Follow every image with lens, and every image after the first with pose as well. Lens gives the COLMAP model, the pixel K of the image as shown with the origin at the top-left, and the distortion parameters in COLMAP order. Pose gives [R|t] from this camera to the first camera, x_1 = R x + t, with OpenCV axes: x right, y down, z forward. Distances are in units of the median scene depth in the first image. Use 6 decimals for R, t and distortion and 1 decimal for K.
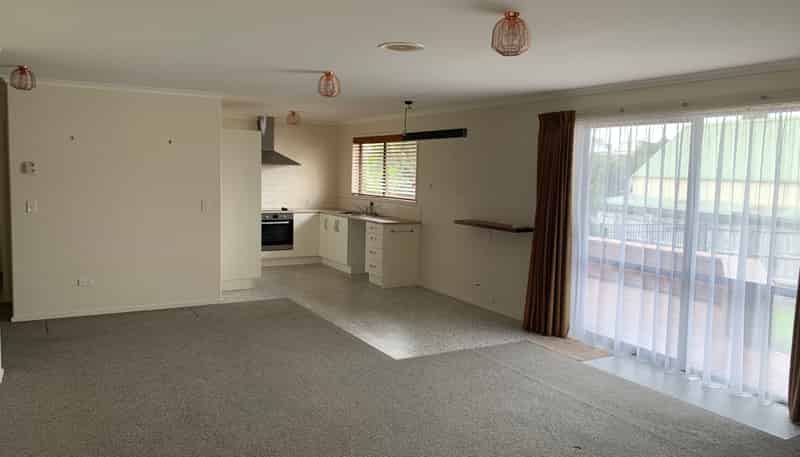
lens RADIAL K [[580.7, 0, 400.0], [0, 580.7, 226.9], [0, 0, 1]] dist [0.009858, 0.000820]
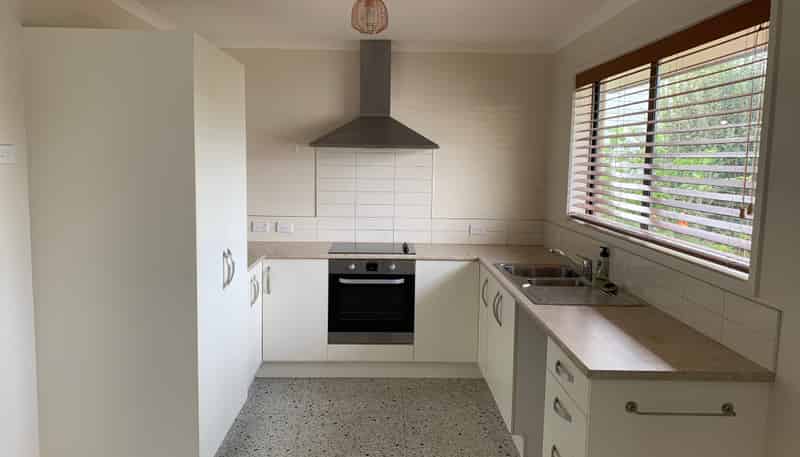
lens RADIAL K [[580.7, 0, 397.0], [0, 580.7, 228.4], [0, 0, 1]] dist [0.009858, 0.000820]
pose [[0.861235, 0.047810, -0.505954, 0.018921], [-0.042184, 0.998855, 0.022580, -0.056512], [0.506454, 0.001896, 0.862265, 0.631053]]
